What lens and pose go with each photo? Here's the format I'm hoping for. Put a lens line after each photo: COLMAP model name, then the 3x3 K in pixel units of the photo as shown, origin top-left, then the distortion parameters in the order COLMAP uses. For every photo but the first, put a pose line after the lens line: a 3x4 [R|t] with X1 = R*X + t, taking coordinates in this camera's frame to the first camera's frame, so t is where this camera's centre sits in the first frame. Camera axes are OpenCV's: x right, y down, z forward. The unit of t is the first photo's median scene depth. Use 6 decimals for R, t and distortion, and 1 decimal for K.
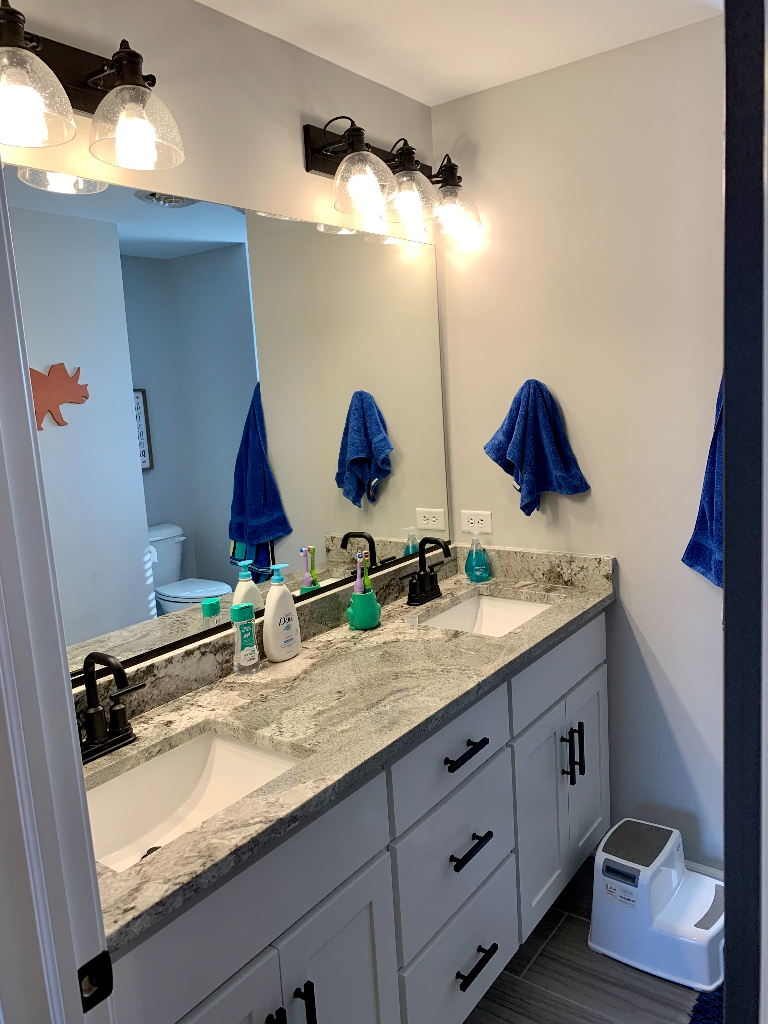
lens RADIAL K [[793.8, 0, 382.6], [0, 793.8, 507.3], [0, 0, 1]] dist [0.014530, -0.017590]
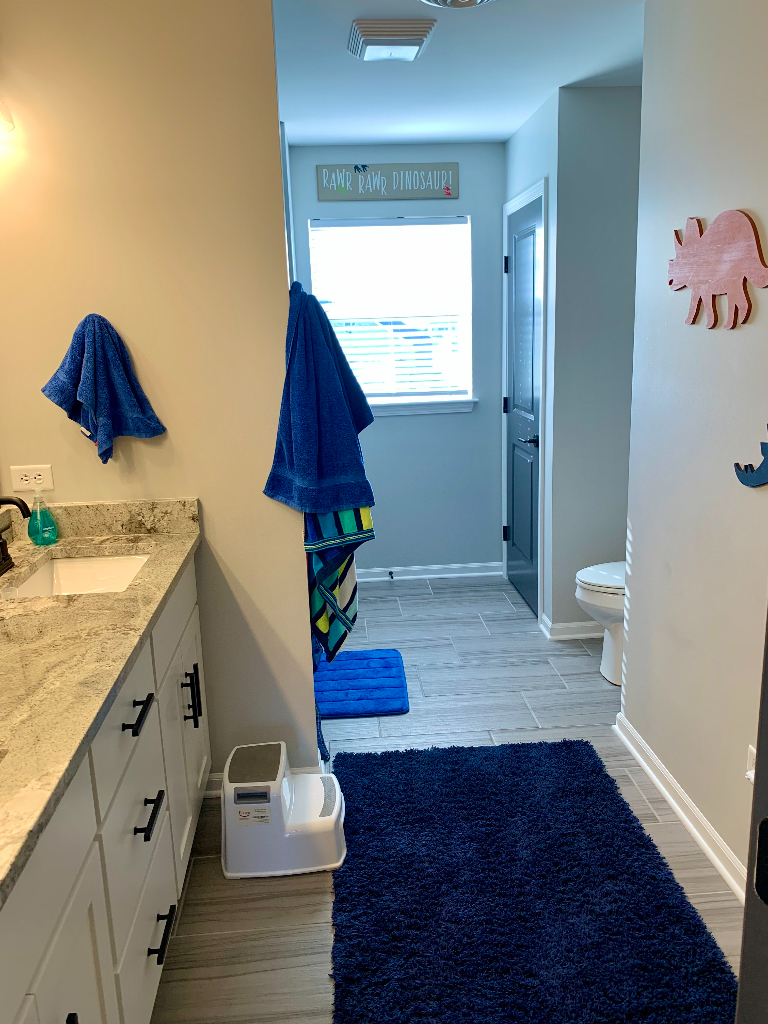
lens RADIAL K [[793.8, 0, 386.9], [0, 793.8, 515.5], [0, 0, 1]] dist [0.014530, -0.017590]
pose [[0.748455, -0.118046, 0.652595, -0.182142], [0.086597, 0.993002, 0.080305, 0.024835], [-0.657508, -0.003592, 0.753439, 0.091349]]
